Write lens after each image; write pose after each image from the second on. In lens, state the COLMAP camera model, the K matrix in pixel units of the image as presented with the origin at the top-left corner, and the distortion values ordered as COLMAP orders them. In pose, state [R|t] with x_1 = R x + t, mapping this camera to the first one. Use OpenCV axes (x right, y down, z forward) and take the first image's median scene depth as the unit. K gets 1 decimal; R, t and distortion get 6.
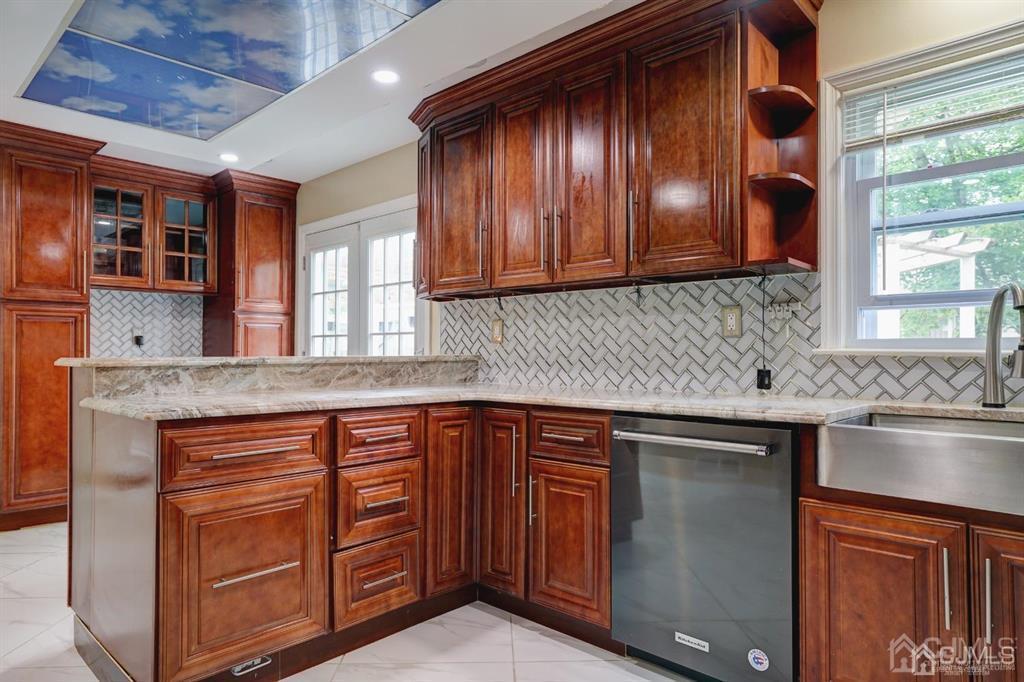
lens RADIAL K [[632.6, 0, 496.8], [0, 632.6, 348.7], [0, 0, 1]] dist [-0.029635, 0.031451]
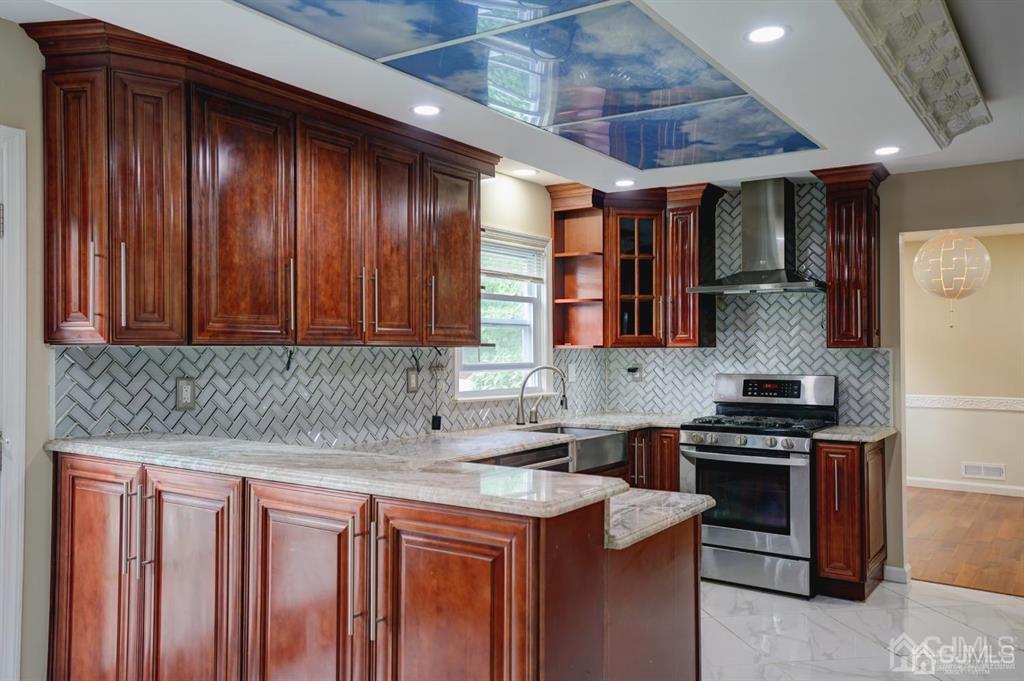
lens RADIAL K [[827.2, 0, 508.7], [0, 827.2, 347.3], [0, 0, 1]] dist [0.019021, -0.009161]
pose [[-0.169395, 0.001377, 0.985547, -1.394652], [-0.006401, 0.999976, -0.002497, -0.113824], [-0.985527, -0.006731, -0.169382, 1.149565]]
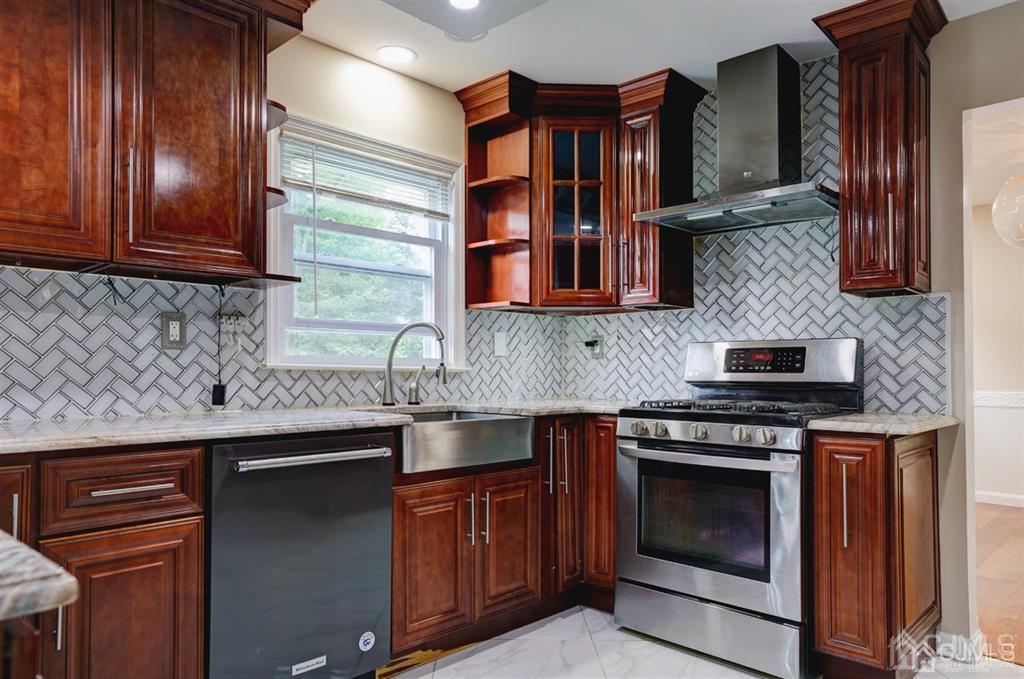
lens RADIAL K [[704.6, 0, 511.7], [0, 704.6, 363.3], [0, 0, 1]] dist [-0.003080, 0.017253]
pose [[-0.014377, 0.008908, 0.999857, -0.637297], [-0.009840, 0.999911, -0.009050, 0.006271], [-0.999848, -0.009968, -0.014288, 0.575370]]
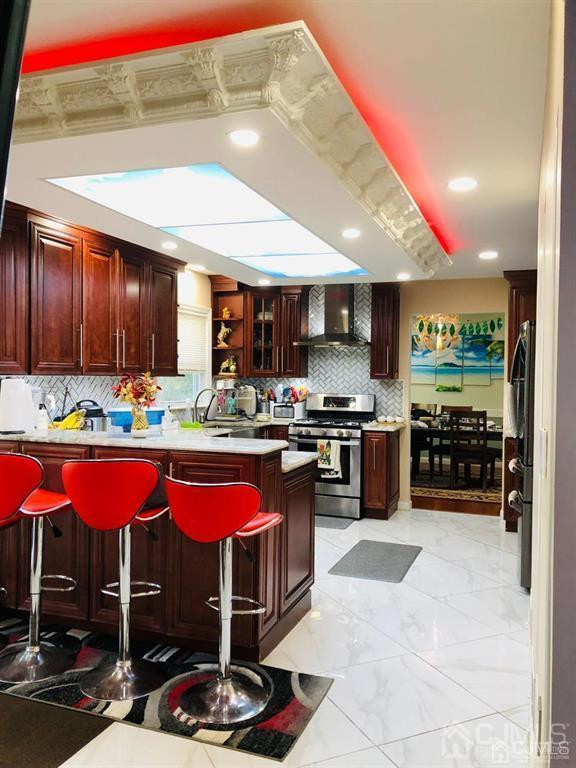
lens RADIAL K [[636.2, 0, 304.4], [0, 636.2, 381.8], [0, 0, 1]] dist [0.122162, 0.001272]
pose [[-0.426496, -0.015607, 0.904355, -1.893749], [-0.019964, 0.999770, 0.007839, -0.126353], [-0.904269, -0.014711, -0.426710, 1.470104]]
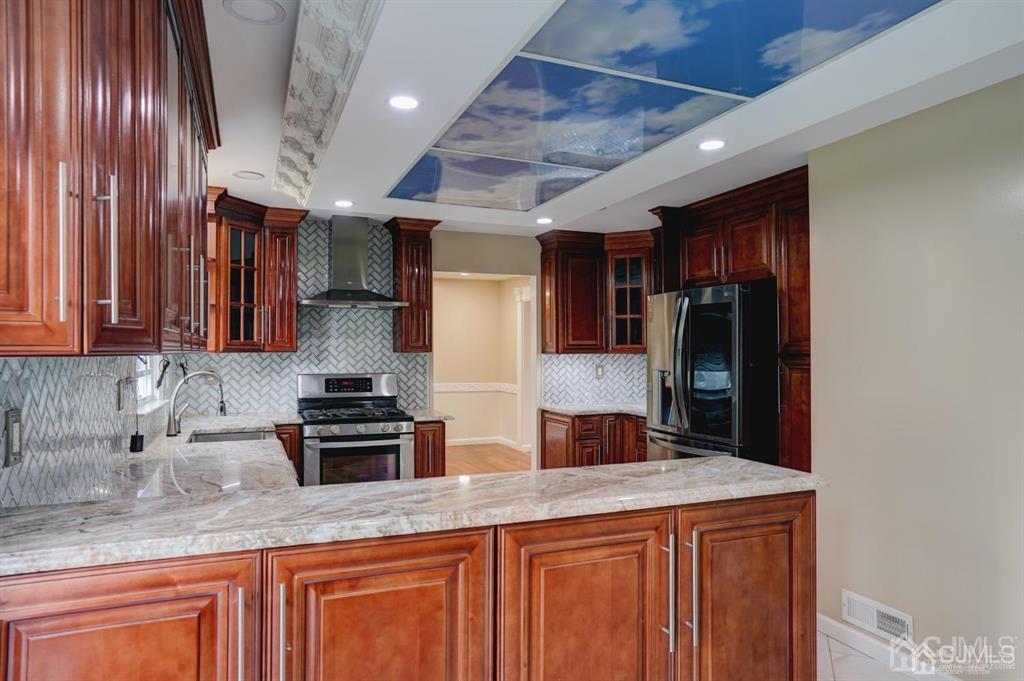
lens RADIAL K [[632.6, 0, 506.4], [0, 632.6, 342.9], [0, 0, 1]] dist [-0.029635, 0.031451]
pose [[-0.919361, 0.004827, 0.393386, -0.648531], [-0.001774, 0.999864, -0.016415, -0.119911], [-0.393412, -0.015789, -0.919227, 1.792345]]
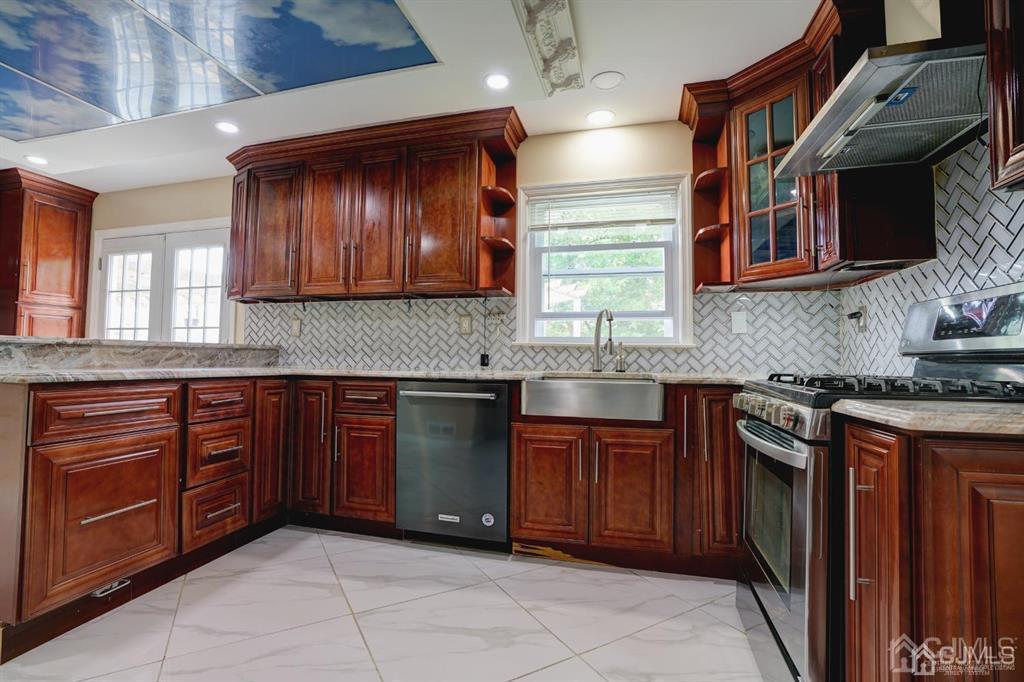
lens RADIAL K [[479.6, 0, 498.5], [0, 479.6, 339.1], [0, 0, 1]] dist [-0.054200, 0.011524]
pose [[0.879716, 0.029663, 0.474574, -0.140641], [-0.014208, 0.999246, -0.036119, 0.038504], [-0.475288, 0.025031, 0.879474, -0.122373]]
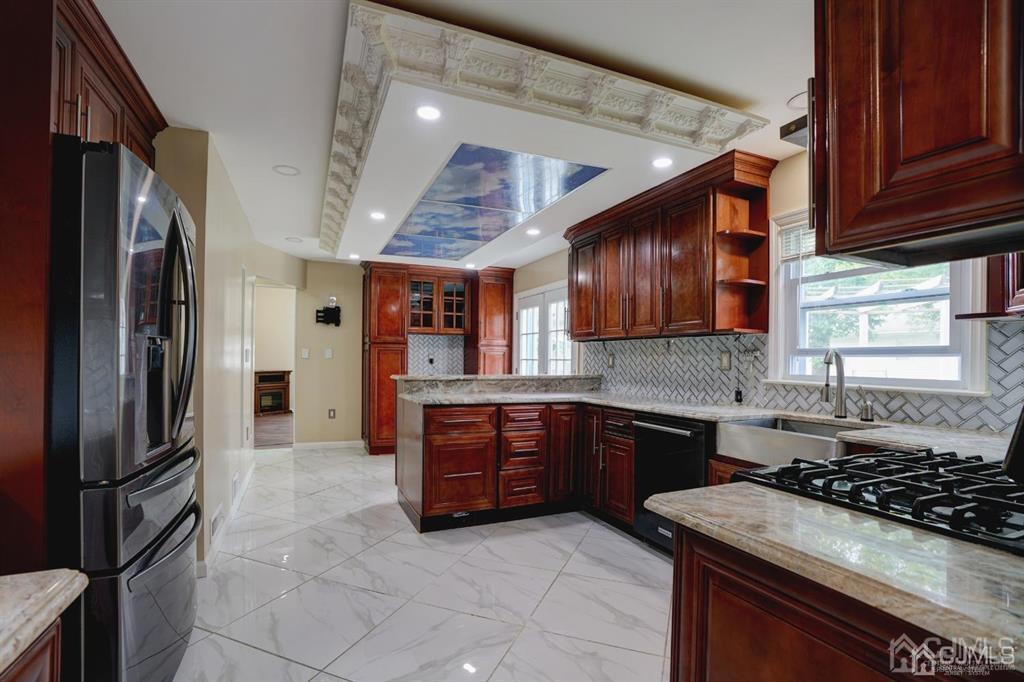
lens RADIAL K [[479.6, 0, 493.6], [0, 479.6, 362.4], [0, 0, 1]] dist [-0.054200, 0.011524]
pose [[0.914711, 0.009771, -0.403990, 0.333328], [-0.005926, 0.999924, 0.010766, -0.051929], [0.404065, -0.007453, 0.914700, -0.426409]]
